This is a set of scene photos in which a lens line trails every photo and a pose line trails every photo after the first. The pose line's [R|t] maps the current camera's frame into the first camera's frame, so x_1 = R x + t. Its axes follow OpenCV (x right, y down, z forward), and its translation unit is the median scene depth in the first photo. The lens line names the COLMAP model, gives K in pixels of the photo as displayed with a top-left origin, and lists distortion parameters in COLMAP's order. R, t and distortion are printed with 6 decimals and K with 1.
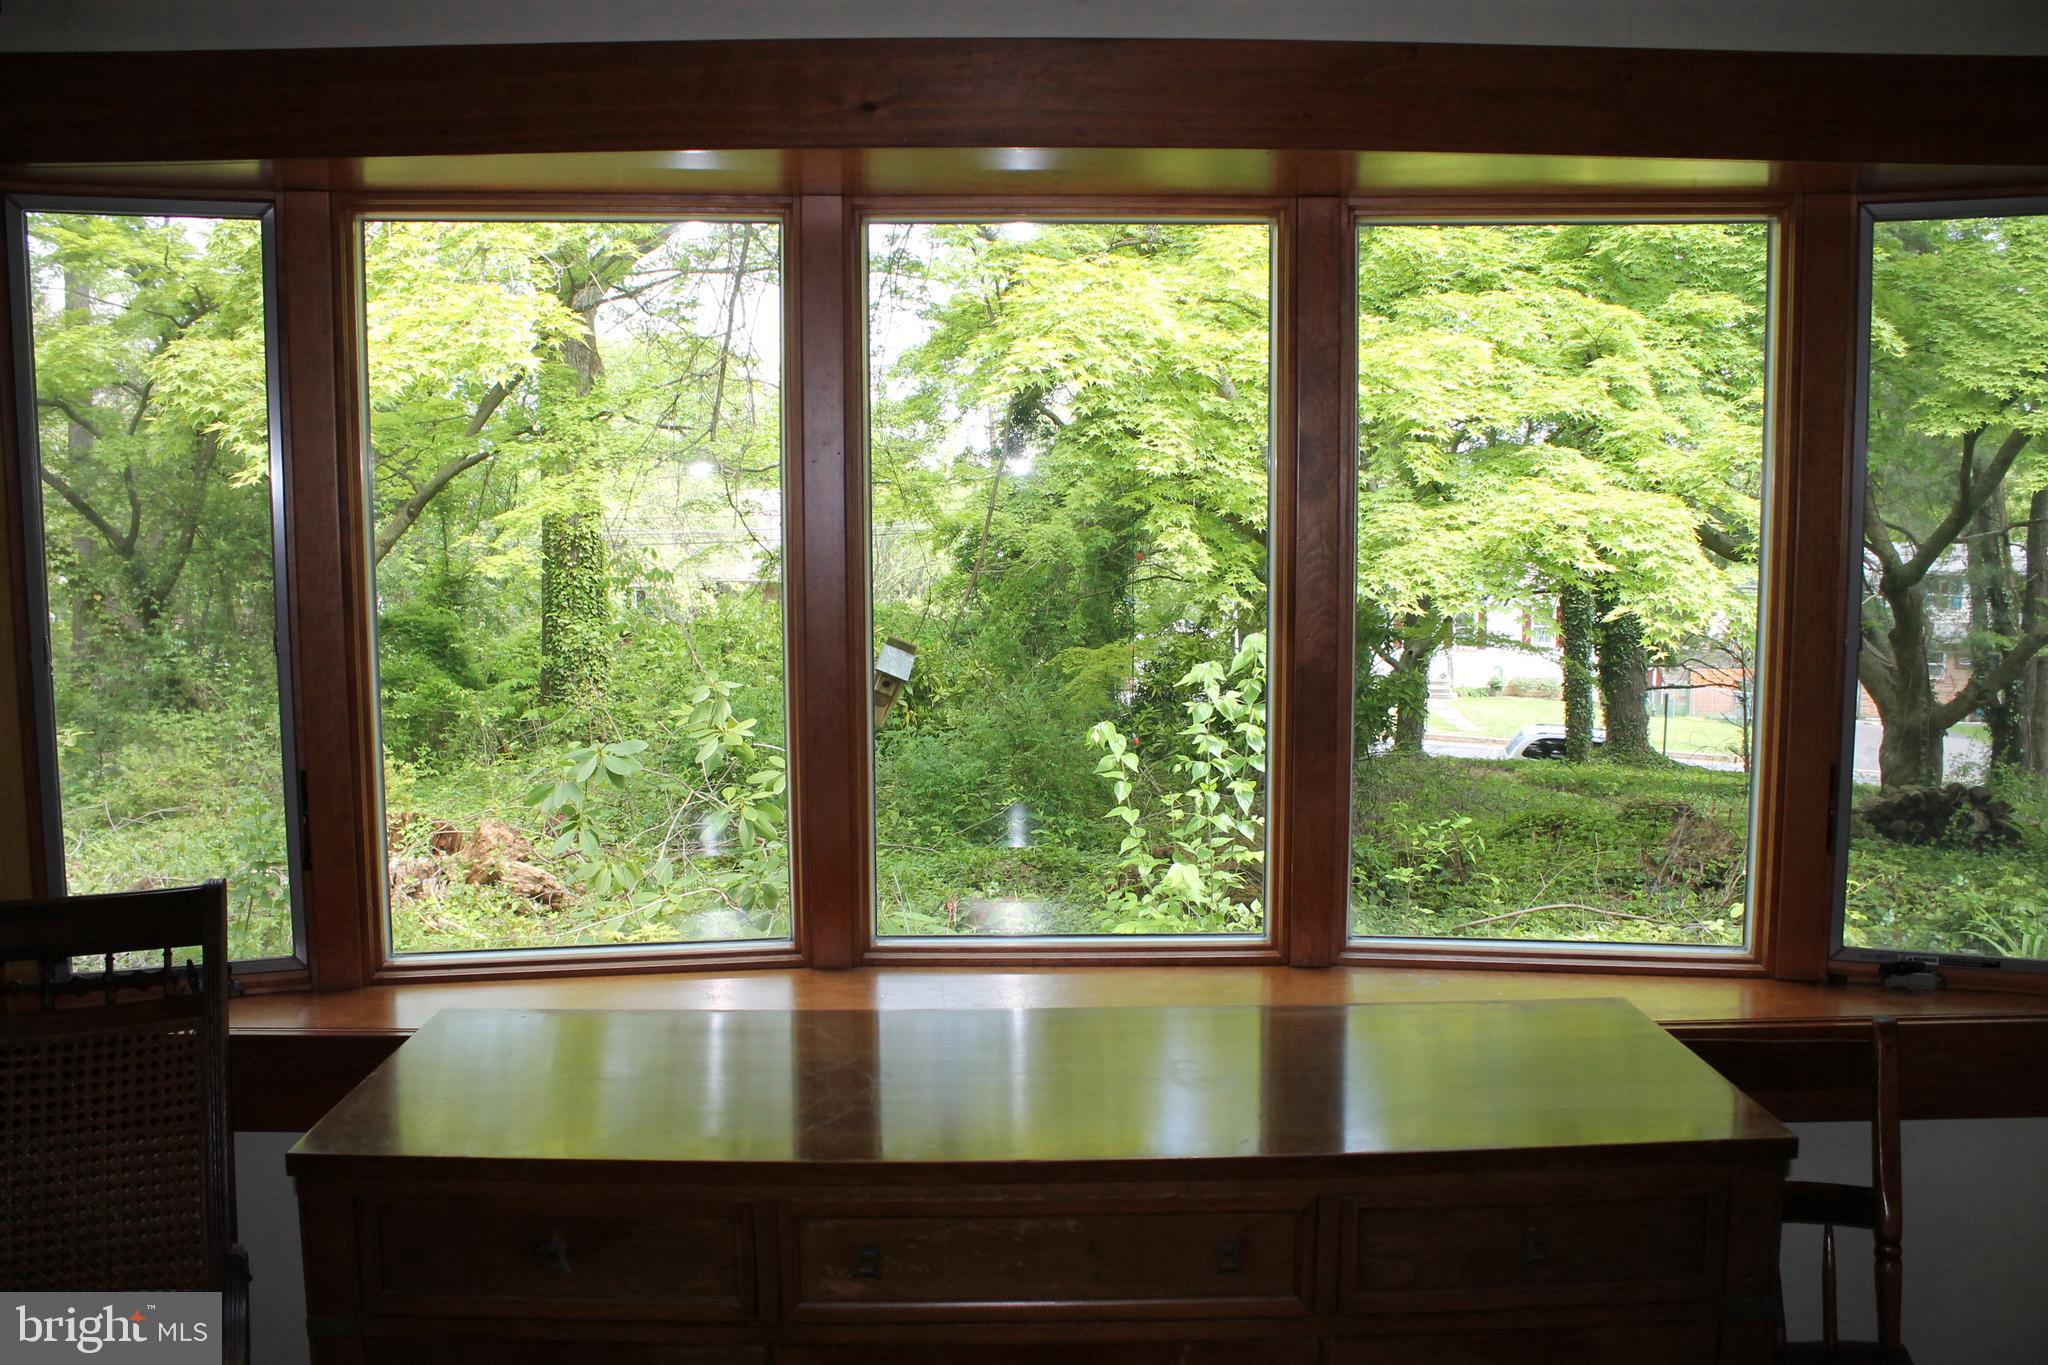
lens RADIAL K [[1714.5, 0, 1024.0], [0, 1714.5, 682.5], [0, 0, 1]] dist [-0.057118, 0.006494]
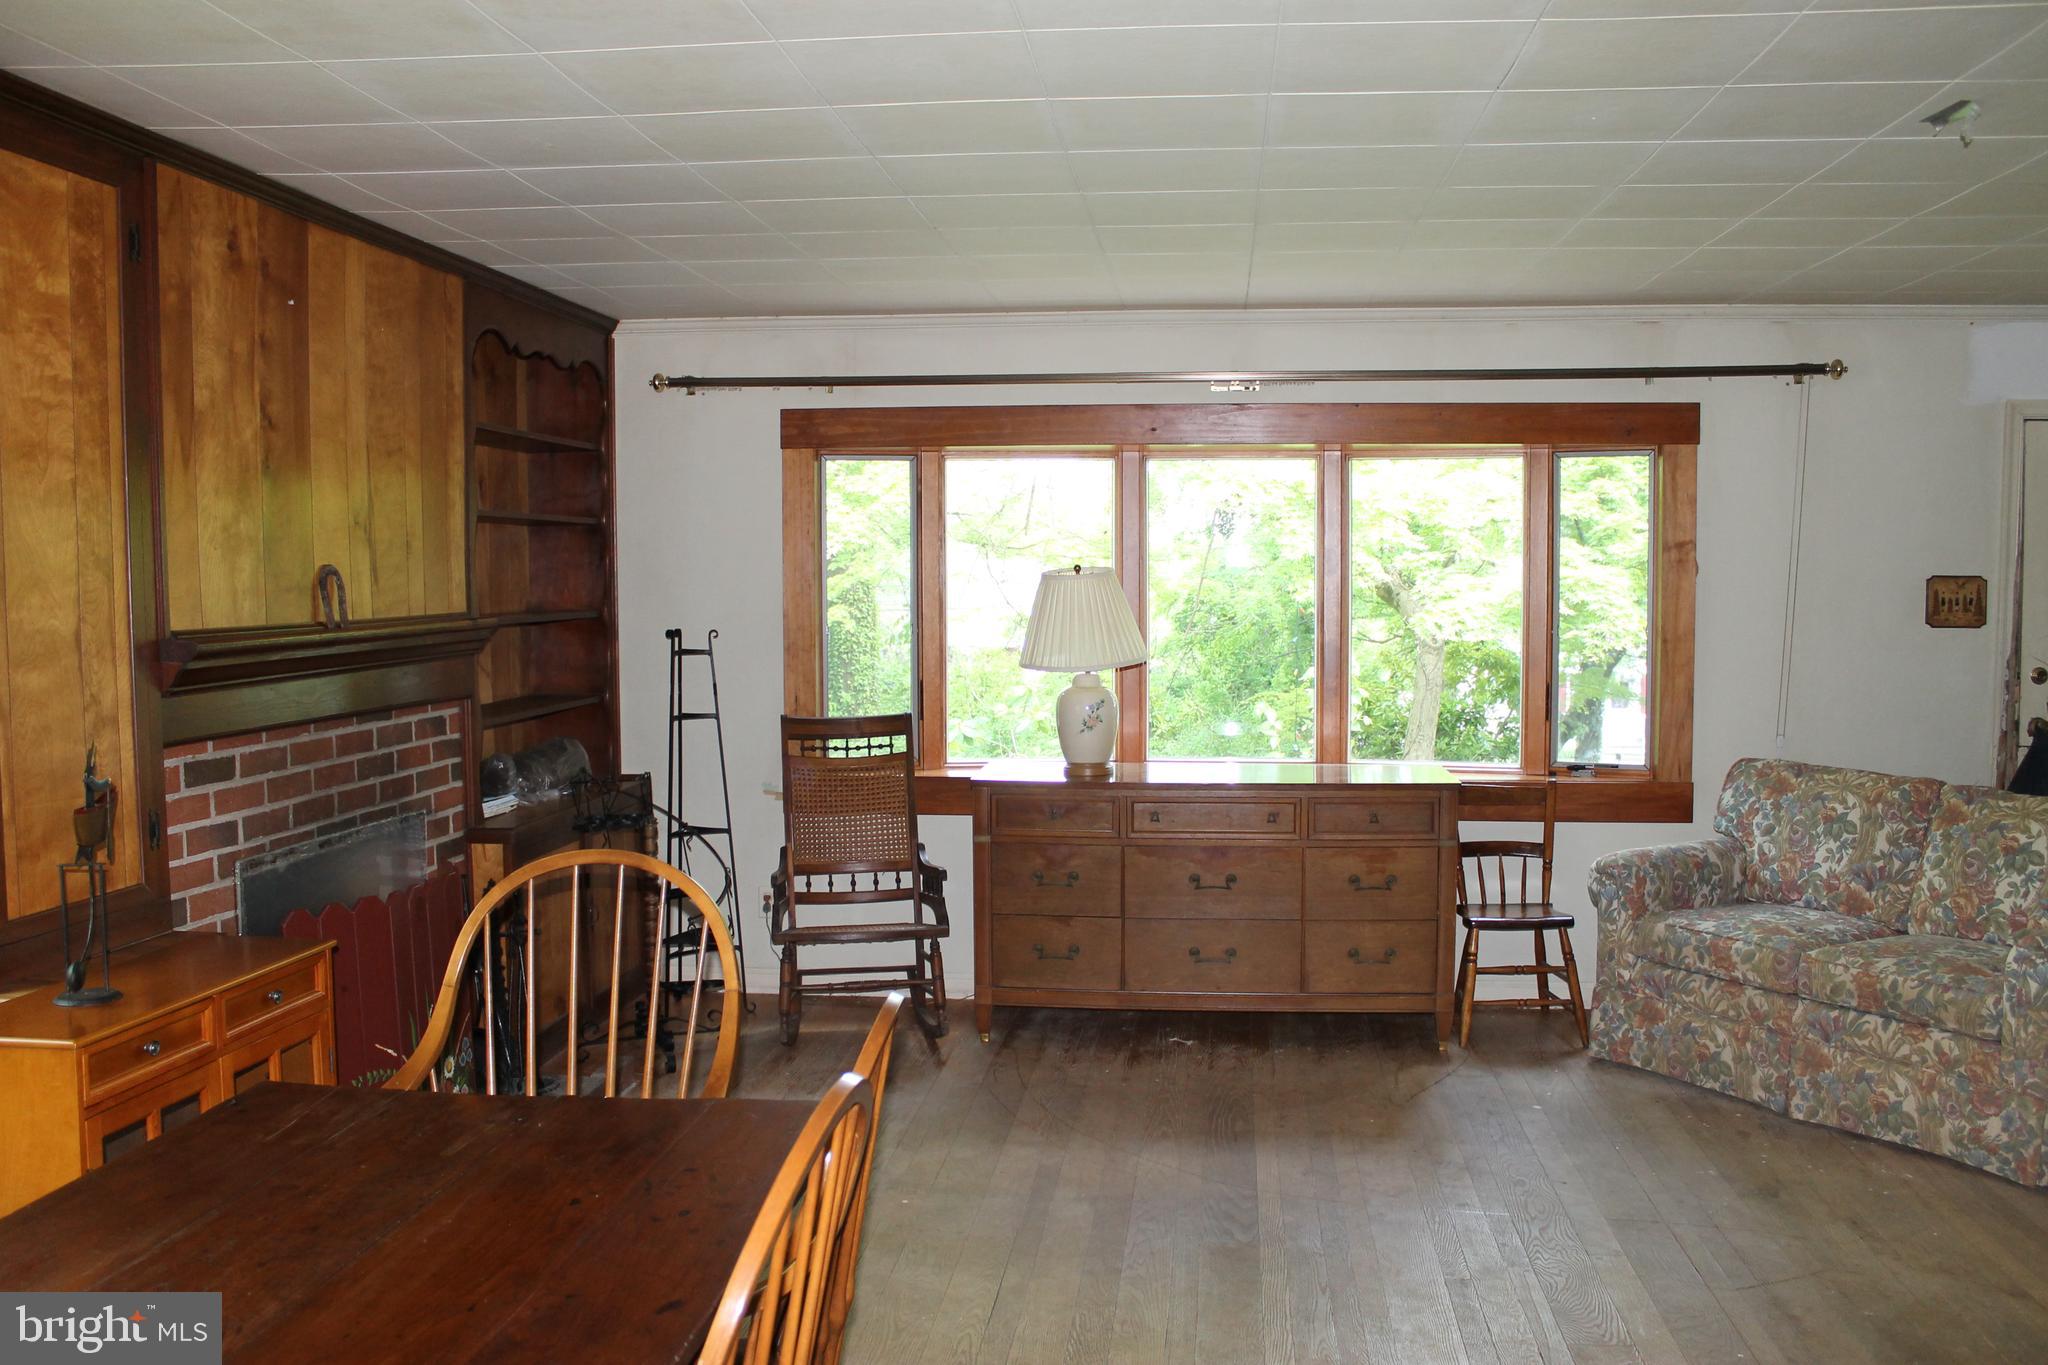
lens RADIAL K [[1714.5, 0, 1024.0], [0, 1714.5, 682.5], [0, 0, 1]] dist [-0.057118, 0.006494]
pose [[0.992098, 0.003975, -0.125404, 0.020434], [-0.009173, 0.999121, -0.040901, 0.064902], [0.125131, 0.041728, 0.991262, -0.619418]]
